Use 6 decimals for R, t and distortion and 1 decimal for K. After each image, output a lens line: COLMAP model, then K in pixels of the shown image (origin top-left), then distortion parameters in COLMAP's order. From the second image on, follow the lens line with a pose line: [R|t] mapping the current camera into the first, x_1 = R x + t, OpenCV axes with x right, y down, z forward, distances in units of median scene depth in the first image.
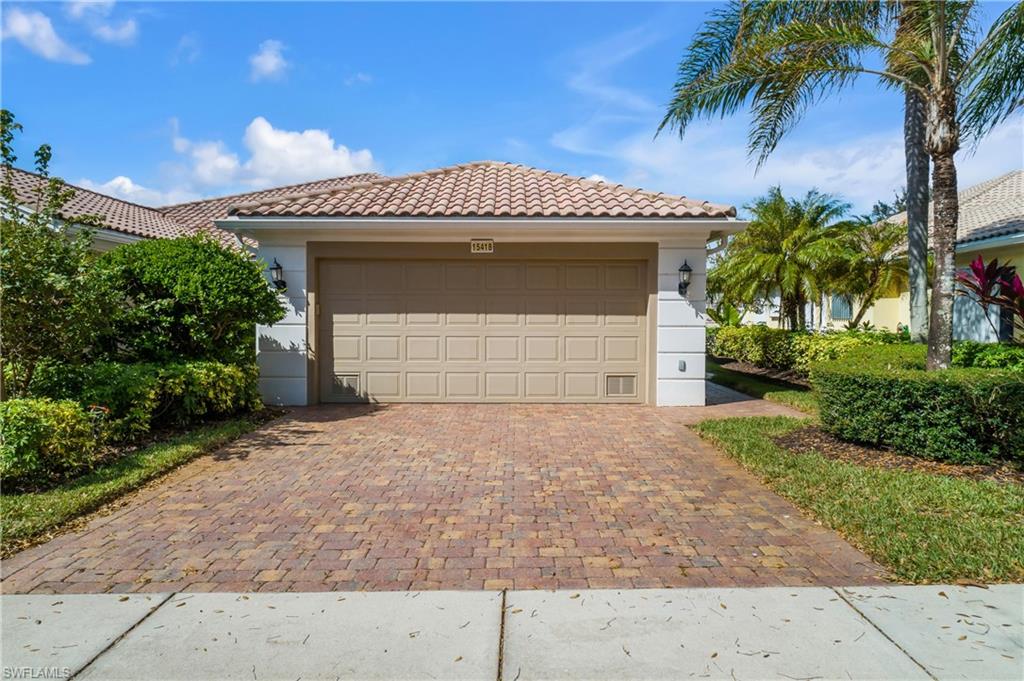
lens RADIAL K [[695.2, 0, 512.0], [0, 695.2, 340.5], [0, 0, 1]] dist [0.004674, 0.002055]
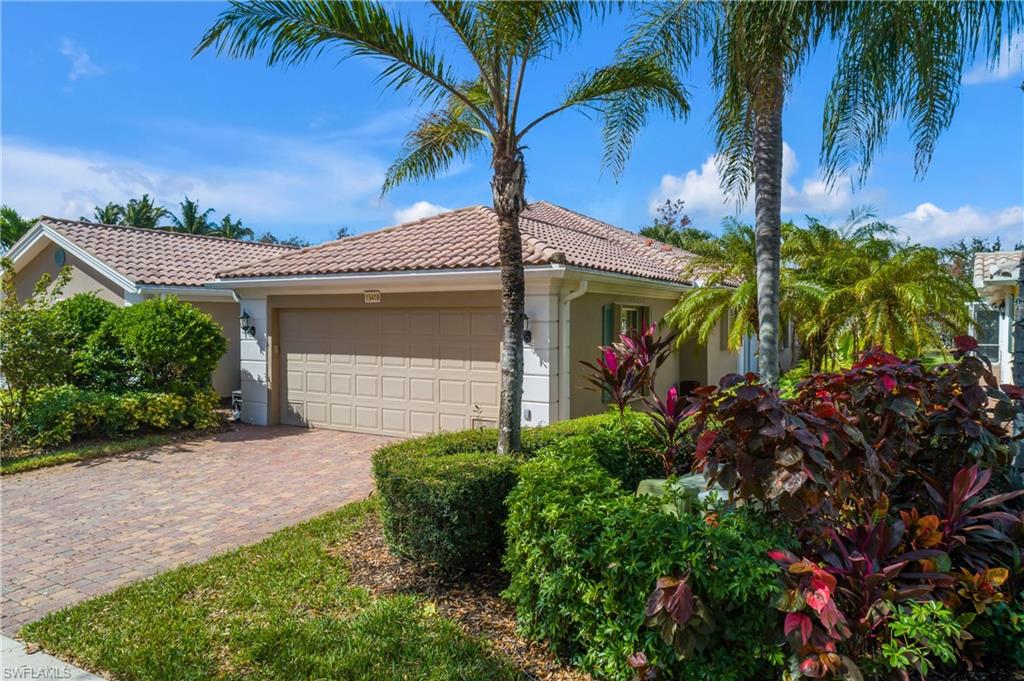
lens RADIAL K [[695.2, 0, 512.0], [0, 695.2, 340.5], [0, 0, 1]] dist [0.004674, 0.002055]
pose [[0.857265, 0.015174, -0.514652, 0.729002], [-0.016589, 0.999861, 0.001848, -0.070080], [0.514608, 0.006953, 0.857397, 0.149507]]
